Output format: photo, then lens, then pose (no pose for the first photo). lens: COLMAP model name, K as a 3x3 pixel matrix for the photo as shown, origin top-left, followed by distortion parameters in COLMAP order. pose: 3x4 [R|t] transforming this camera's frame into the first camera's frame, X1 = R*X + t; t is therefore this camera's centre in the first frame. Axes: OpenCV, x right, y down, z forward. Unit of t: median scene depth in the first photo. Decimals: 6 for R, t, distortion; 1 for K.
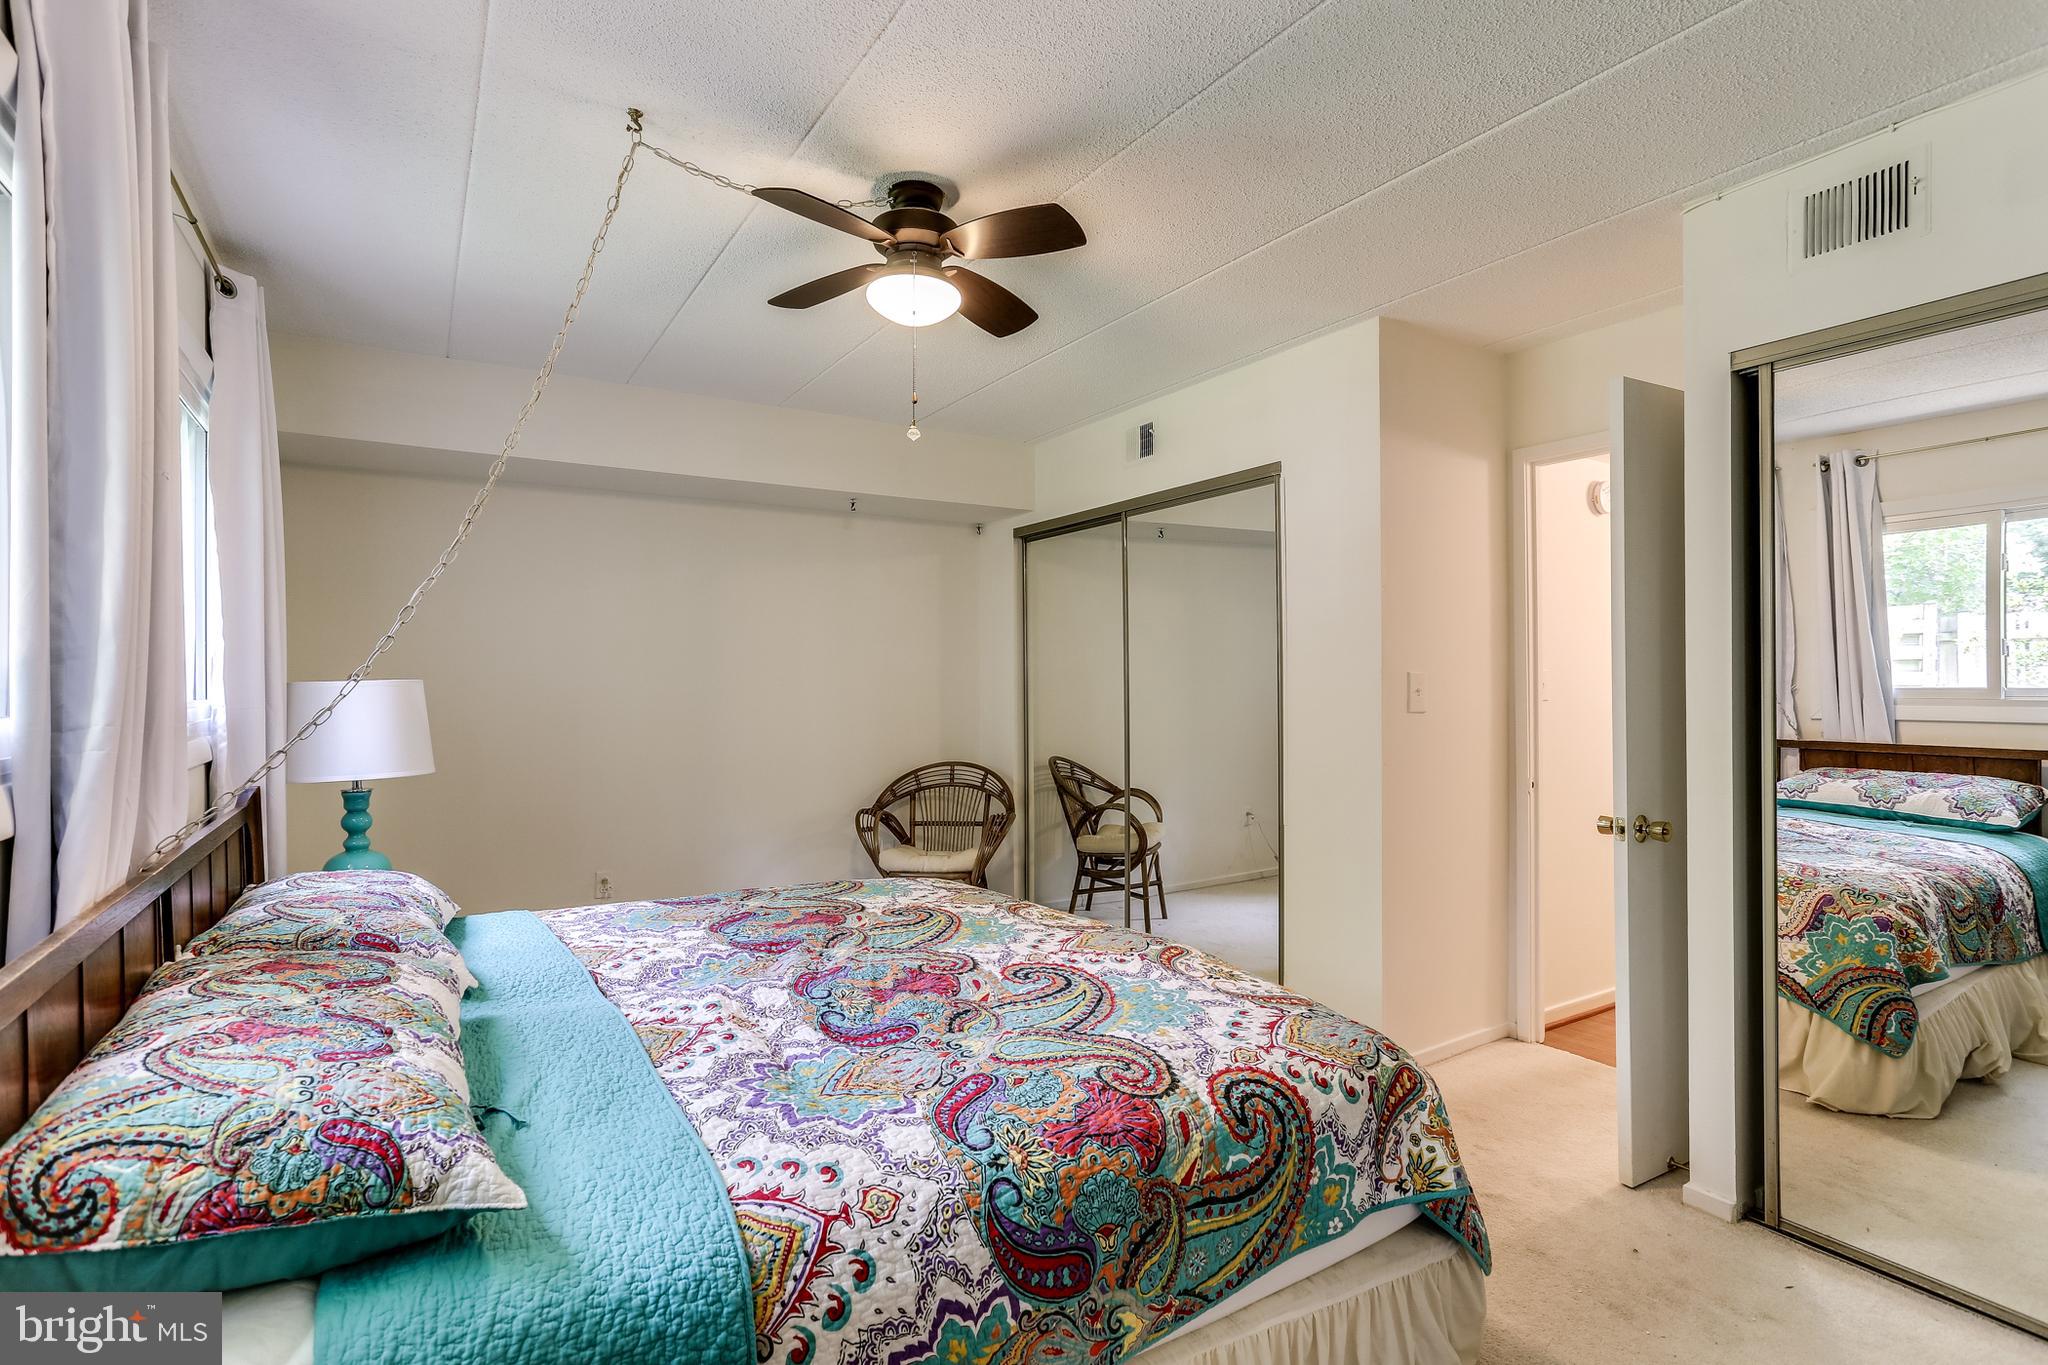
lens RADIAL K [[988.8, 0, 1026.9], [0, 988.8, 669.9], [0, 0, 1]] dist [-0.025261, 0.005020]
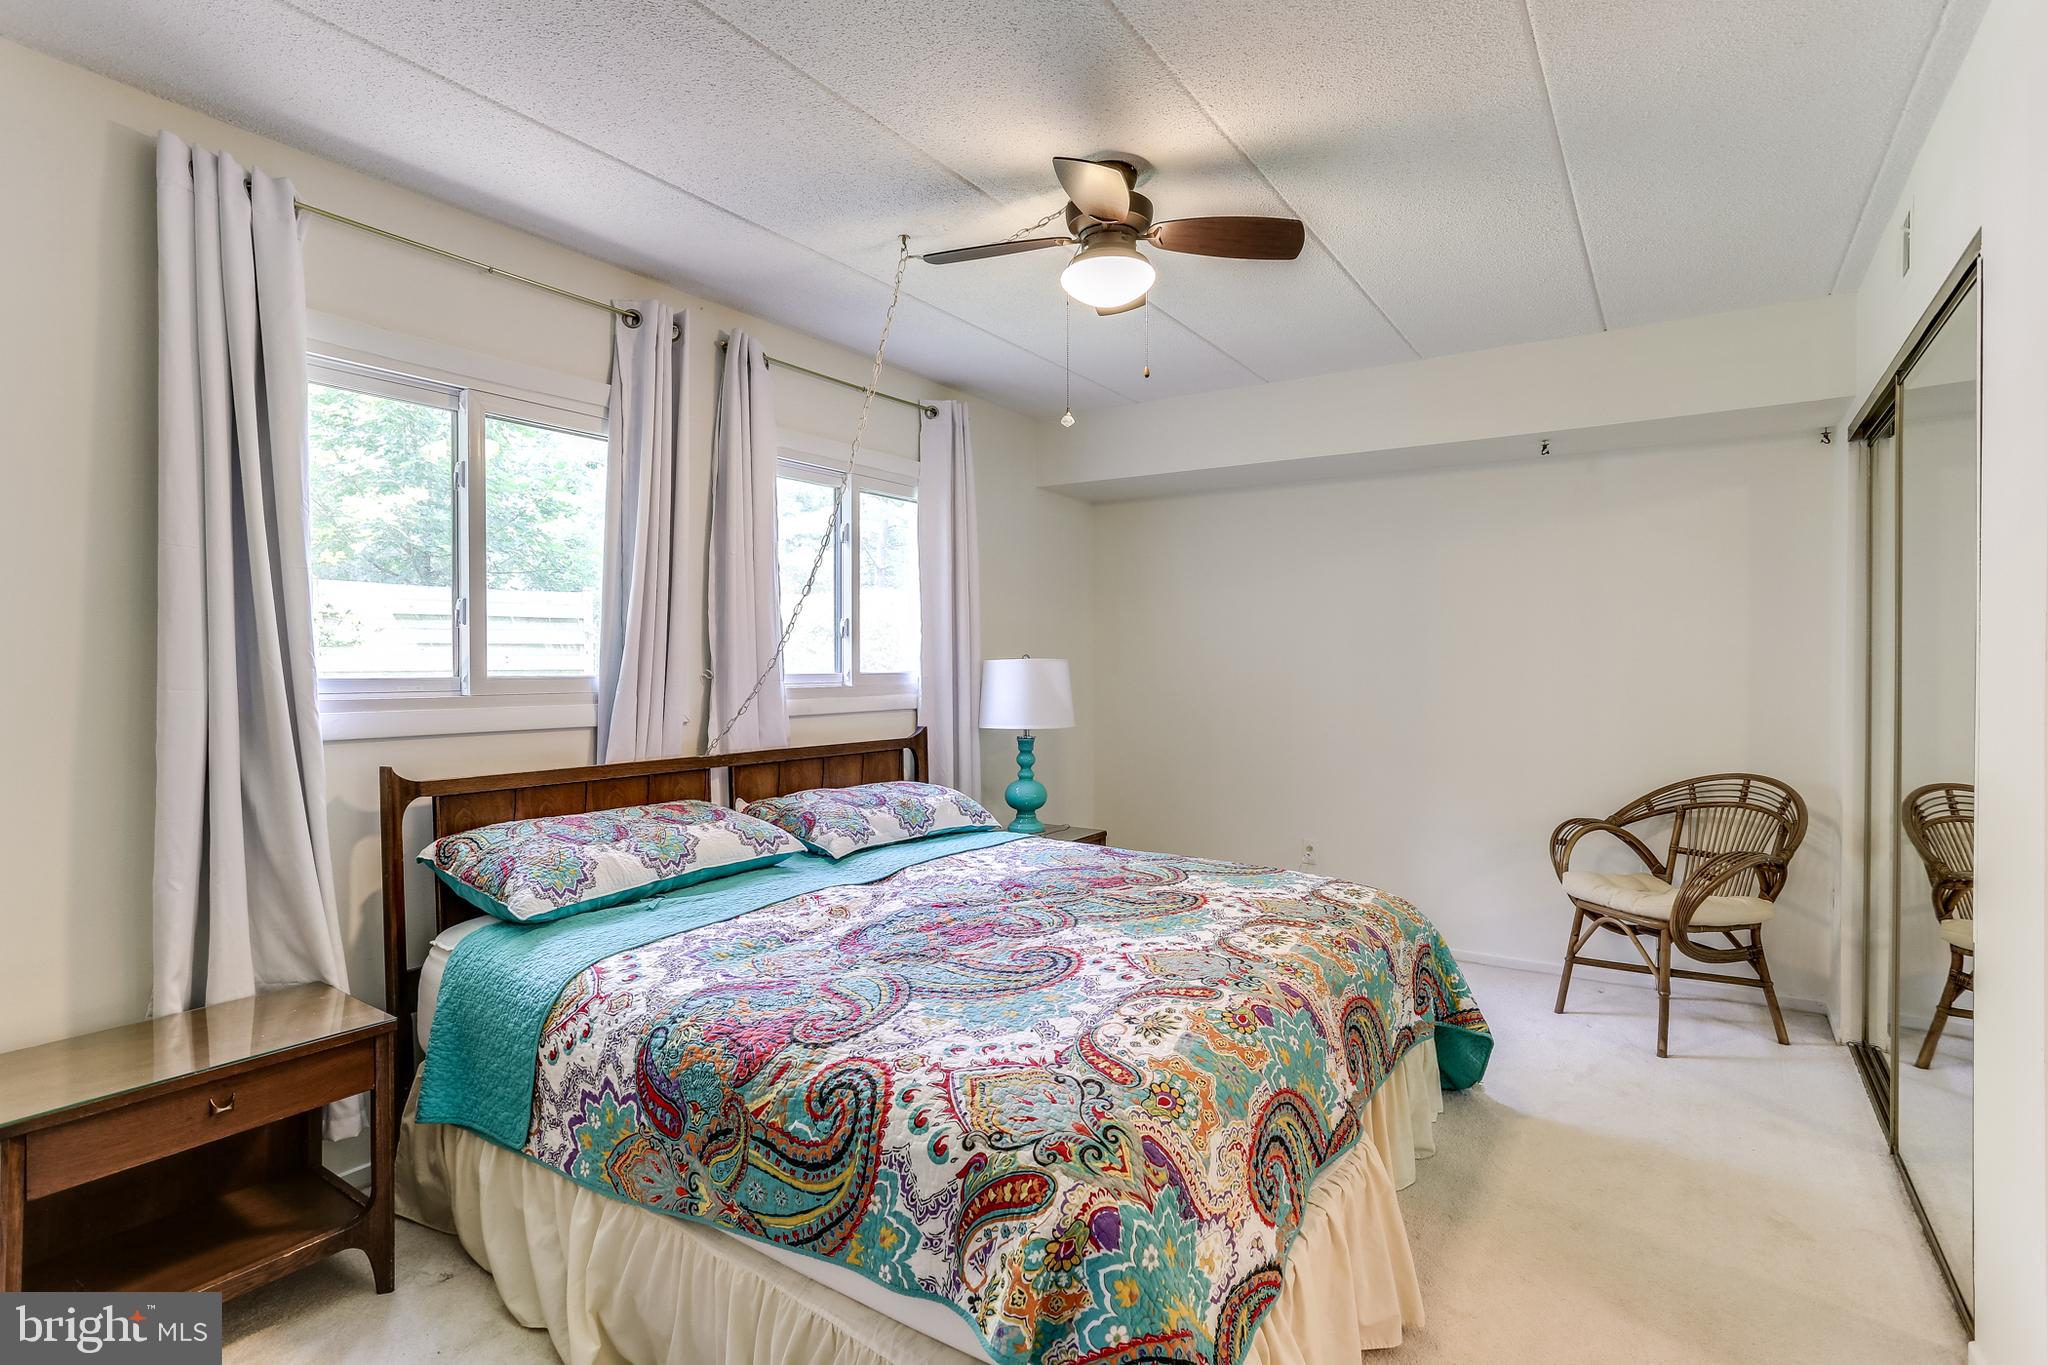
lens RADIAL K [[988.8, 0, 996.7], [0, 988.8, 674.3], [0, 0, 1]] dist [-0.025261, 0.005020]
pose [[0.386788, 0.011910, -0.922092, 1.142559], [0.010747, 0.999790, 0.017421, 0.010748], [0.922106, -0.016648, 0.386579, 0.743961]]
